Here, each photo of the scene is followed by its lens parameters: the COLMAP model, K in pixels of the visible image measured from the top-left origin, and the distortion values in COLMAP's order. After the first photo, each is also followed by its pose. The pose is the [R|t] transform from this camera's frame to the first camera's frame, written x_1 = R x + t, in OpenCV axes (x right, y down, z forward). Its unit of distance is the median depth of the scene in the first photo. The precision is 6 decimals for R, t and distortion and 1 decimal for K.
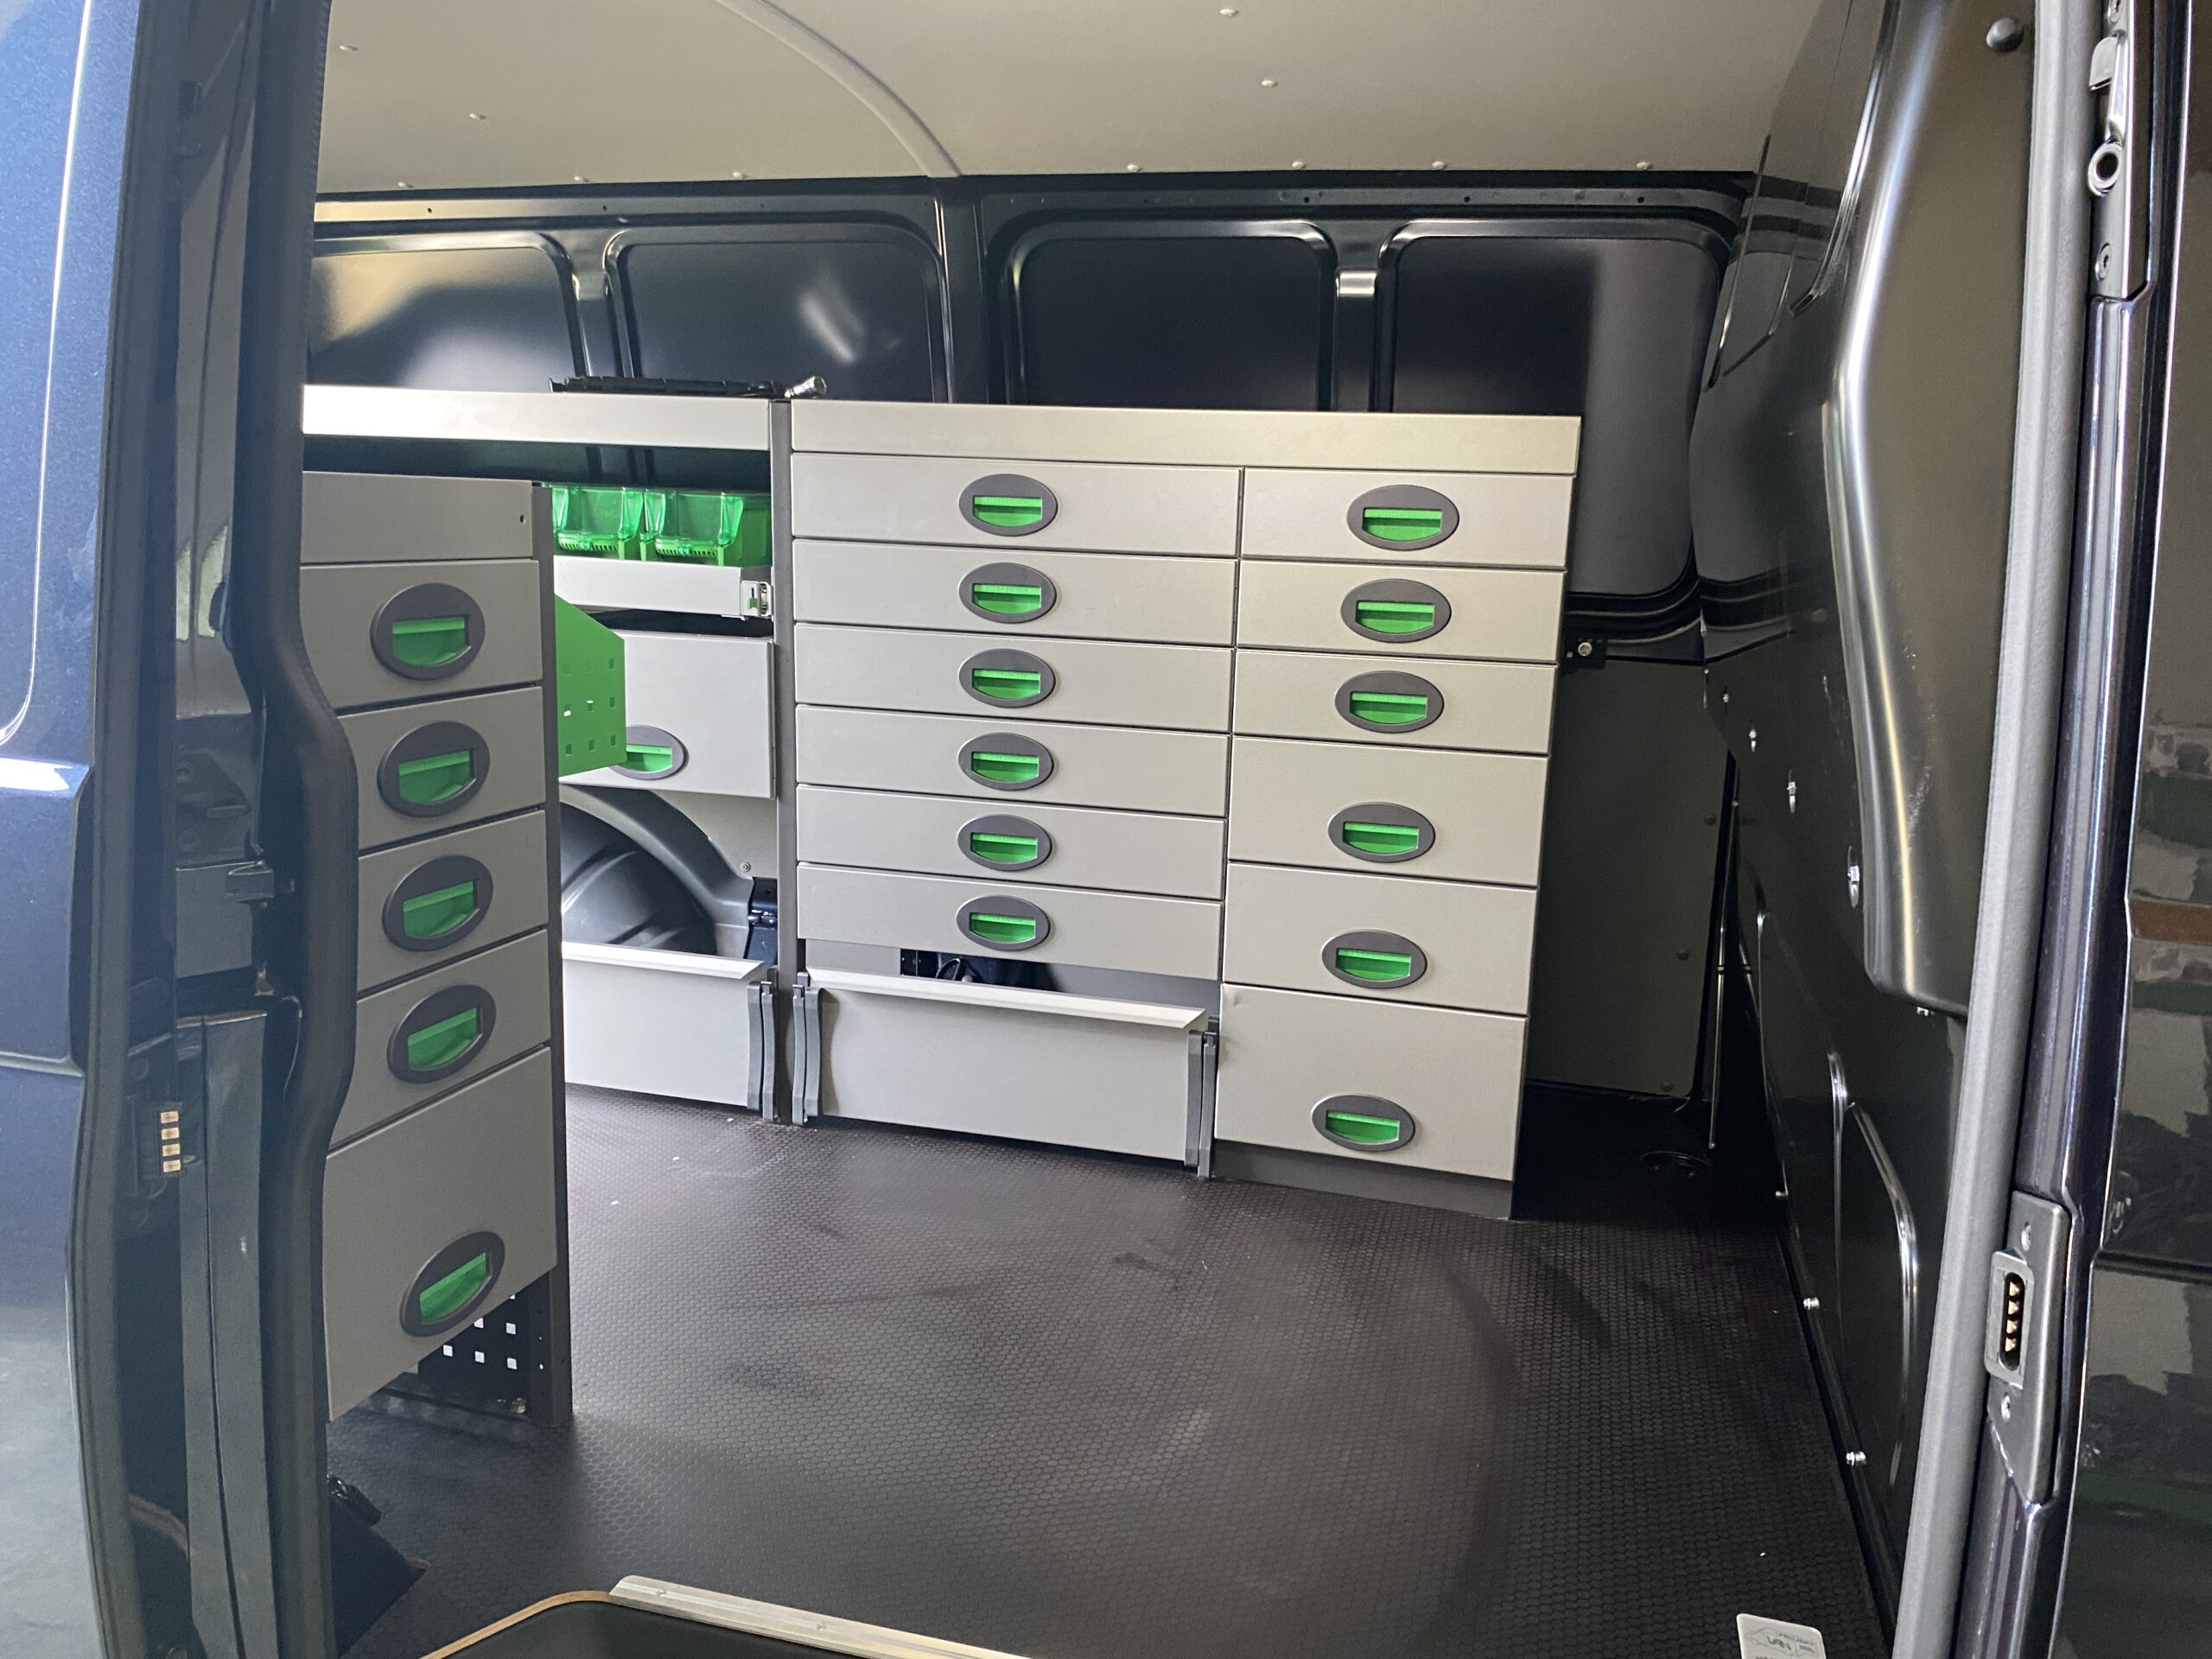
lens RADIAL K [[1671.2, 0, 1122.0], [0, 1671.2, 827.3], [0, 0, 1]] dist [0.026241, -0.047484]
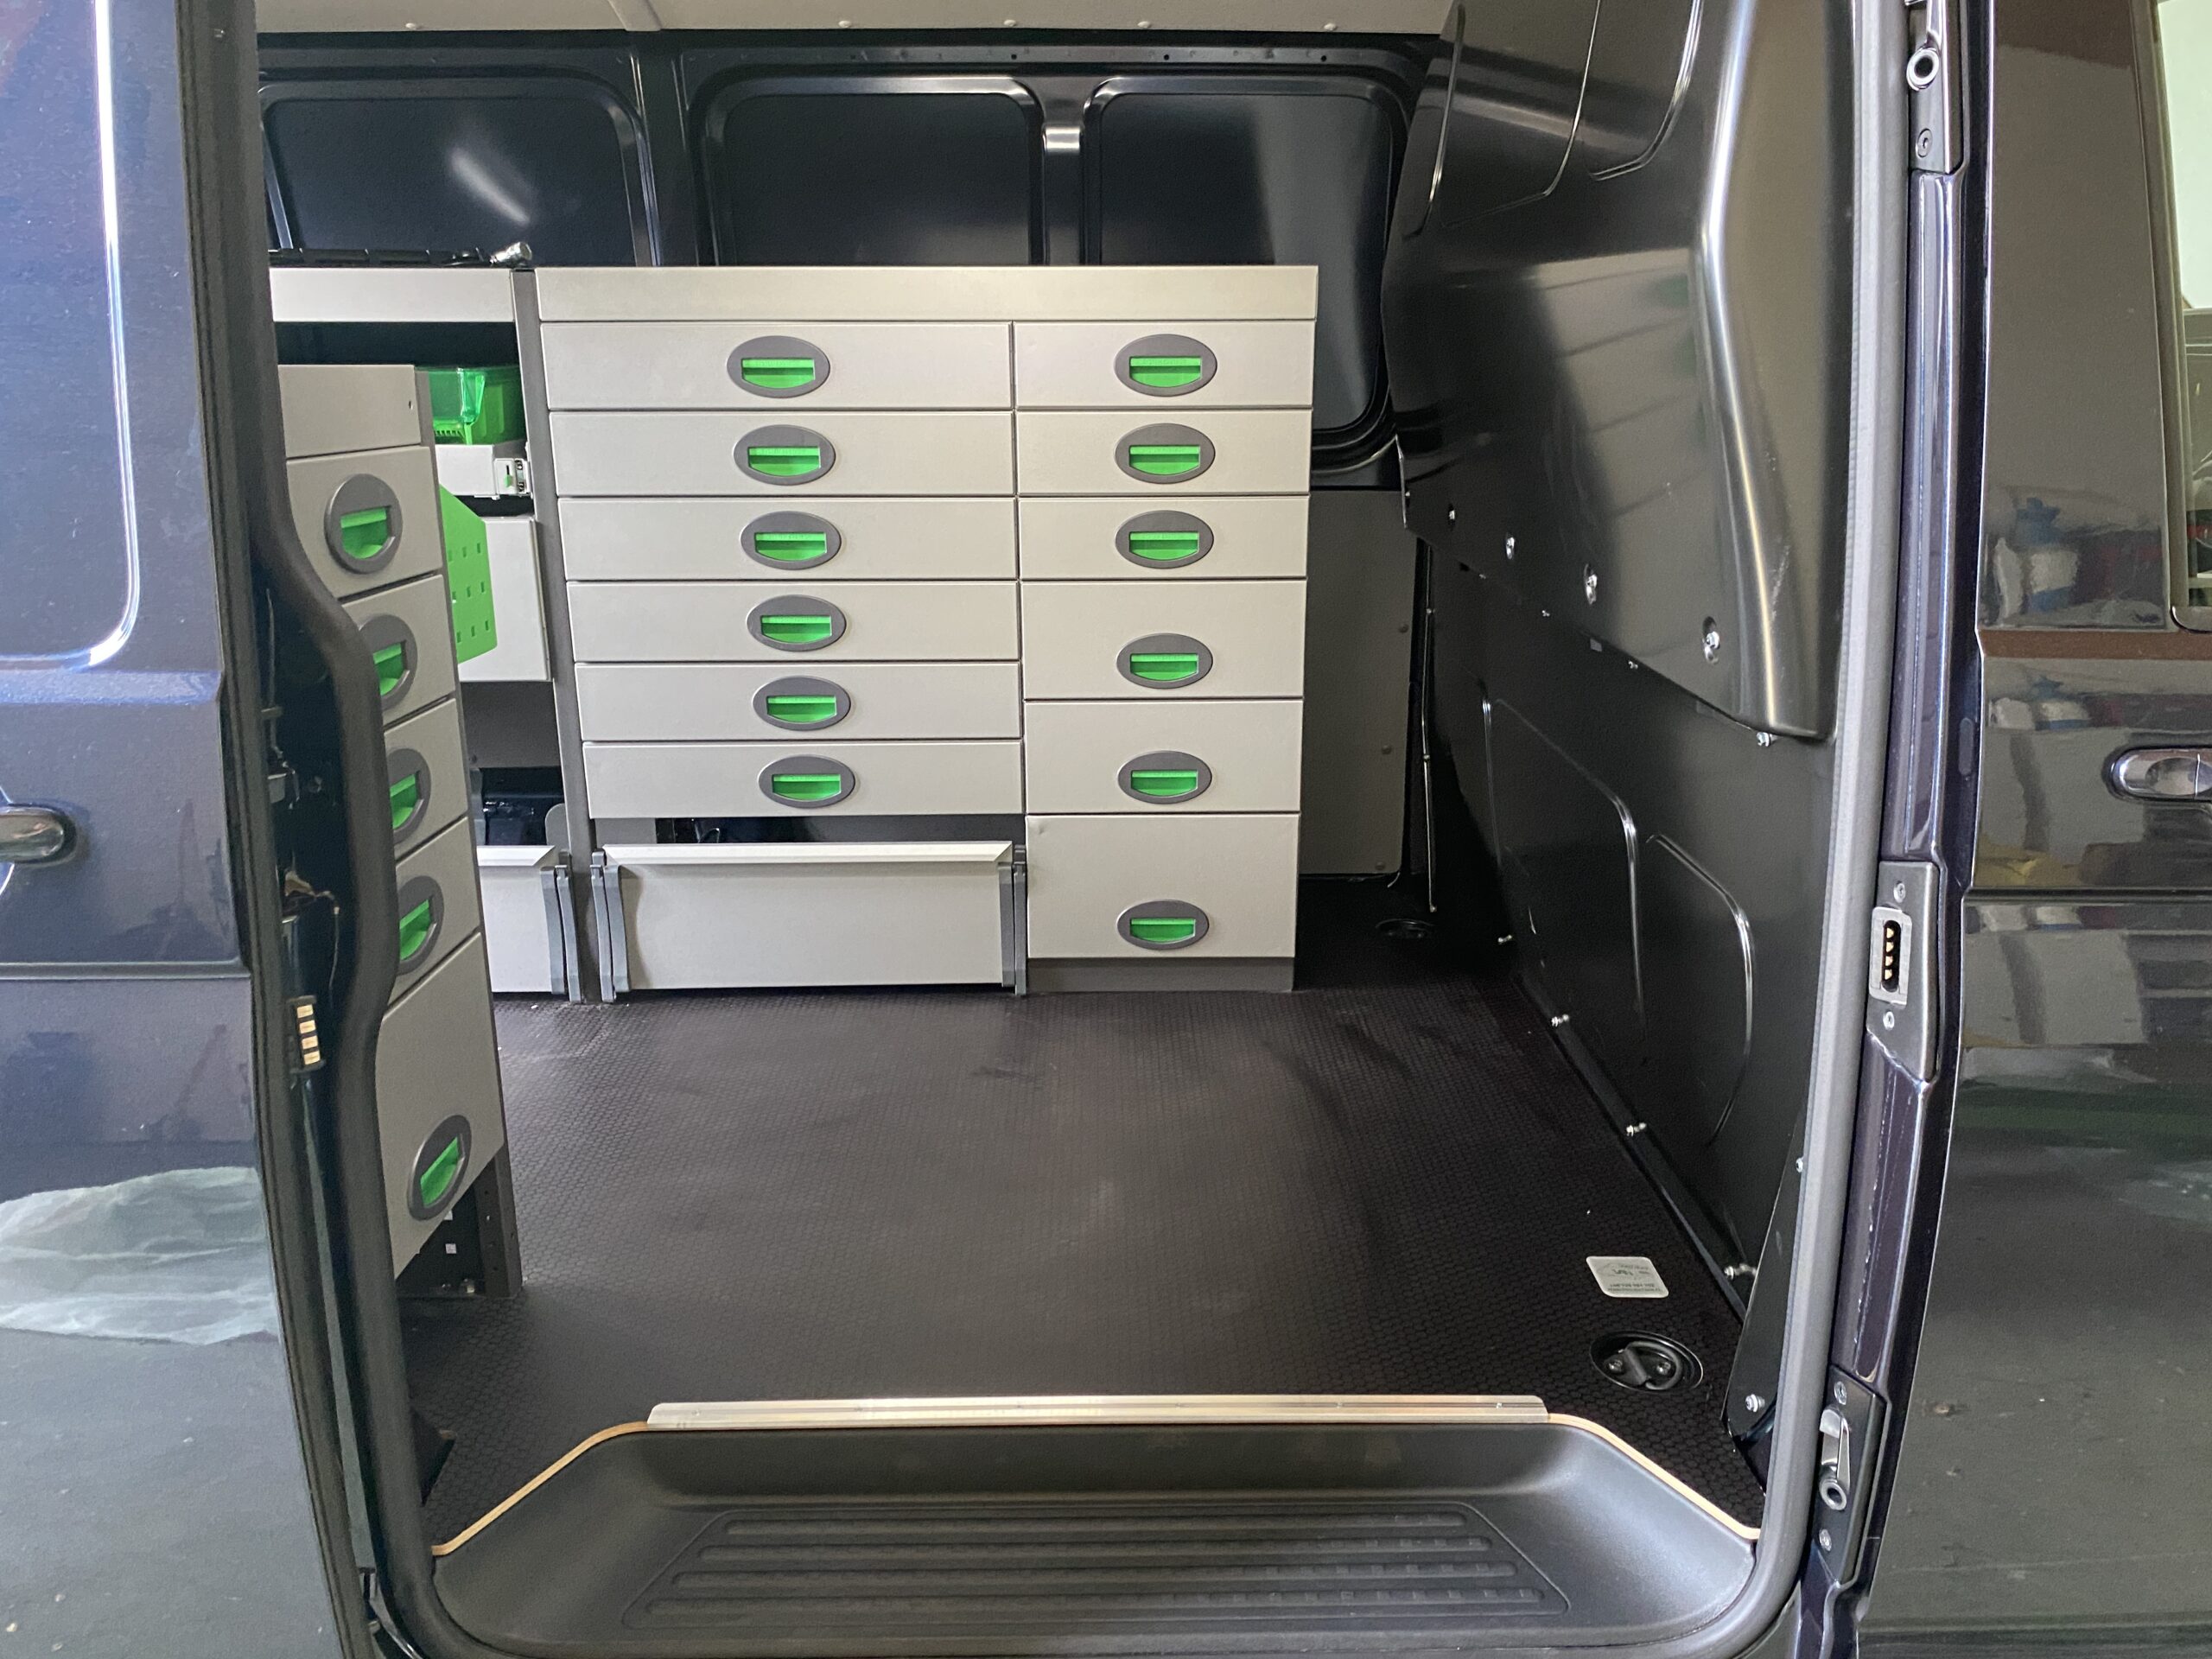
lens RADIAL K [[1671.2, 0, 1106.6], [0, 1671.2, 840.2], [0, 0, 1]] dist [0.026241, -0.047484]
pose [[0.960852, -0.112042, 0.253395, -0.164911], [0.088313, 0.990733, 0.103190, 0.003289], [-0.262609, -0.076772, 0.961843, -0.050293]]
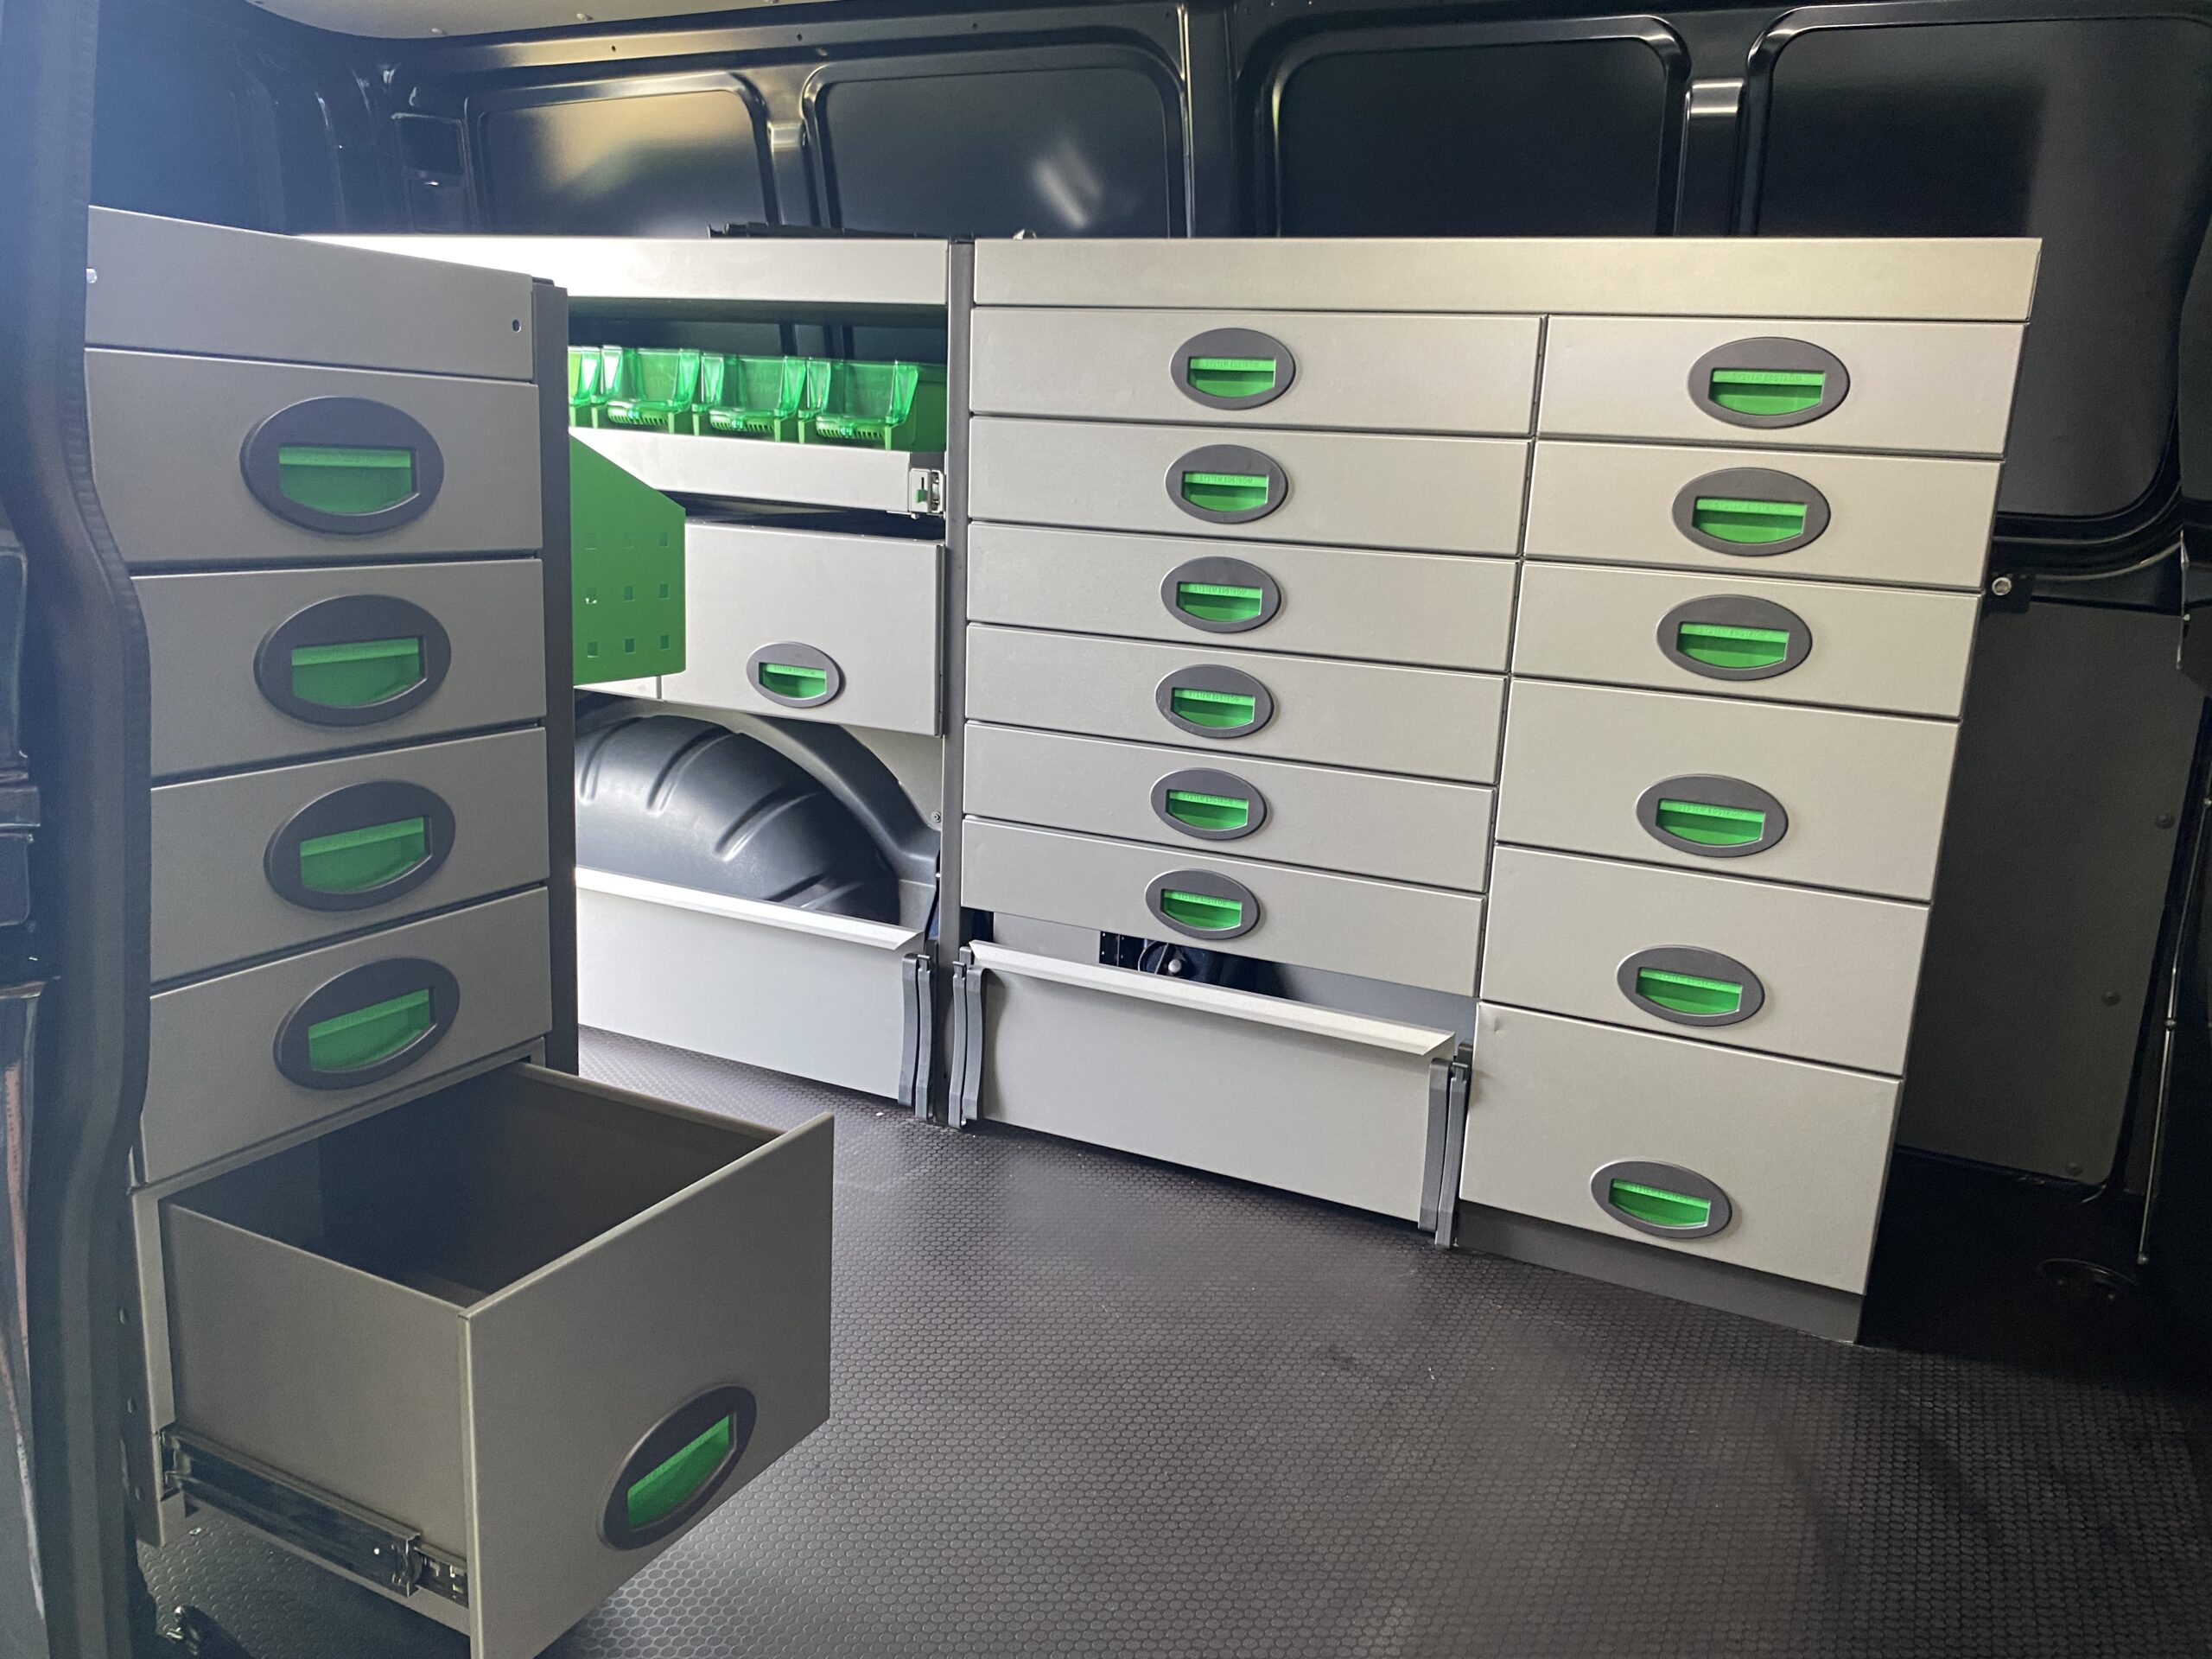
lens RADIAL K [[1671.2, 0, 1124.1], [0, 1671.2, 833.6], [0, 0, 1]] dist [0.026241, -0.047484]
pose [[0.984231, 0.054544, -0.168271, 0.024558], [-0.049861, 0.998245, 0.031937, 0.000136], [0.169718, -0.023044, 0.985223, 0.215935]]
